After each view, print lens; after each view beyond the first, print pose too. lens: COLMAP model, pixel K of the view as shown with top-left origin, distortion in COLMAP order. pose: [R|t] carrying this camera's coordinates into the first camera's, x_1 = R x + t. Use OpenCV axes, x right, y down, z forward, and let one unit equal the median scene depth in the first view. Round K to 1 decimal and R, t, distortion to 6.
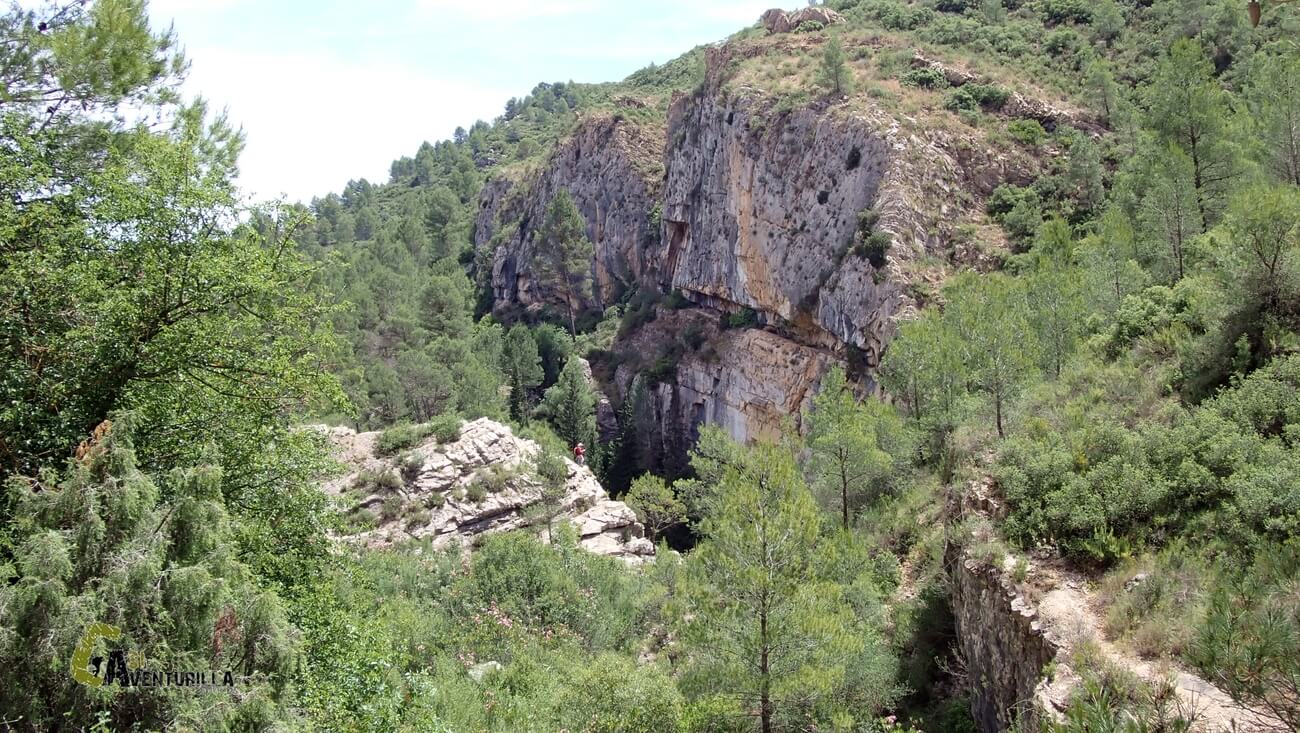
lens RADIAL K [[989.9, 0, 650.0], [0, 989.9, 366.5], [0, 0, 1]] dist [-0.168363, -0.004627]
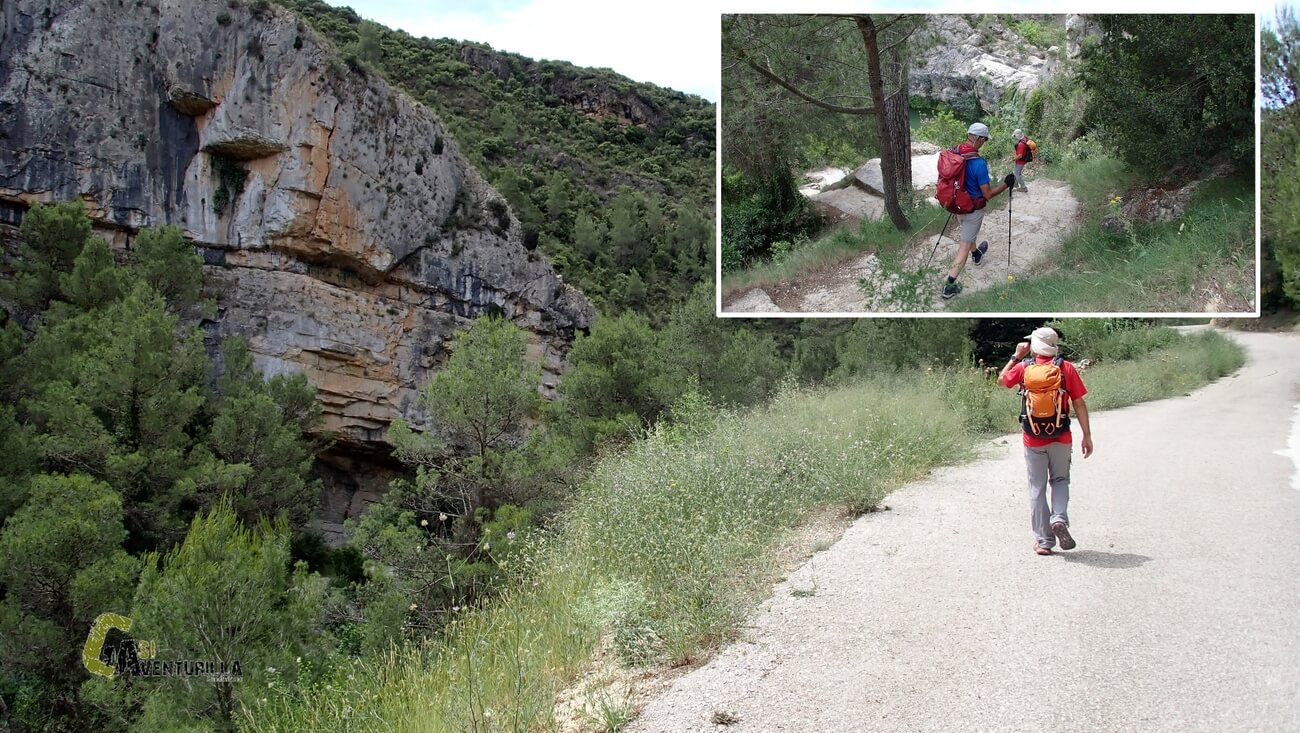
lens RADIAL K [[989.9, 0, 650.0], [0, 989.9, 366.5], [0, 0, 1]] dist [-0.168363, -0.004627]
pose [[-0.208311, 0.061298, 0.976140, -0.927769], [0.003425, 0.998074, -0.061944, 0.119179], [-0.978057, -0.009560, -0.208120, 0.950969]]
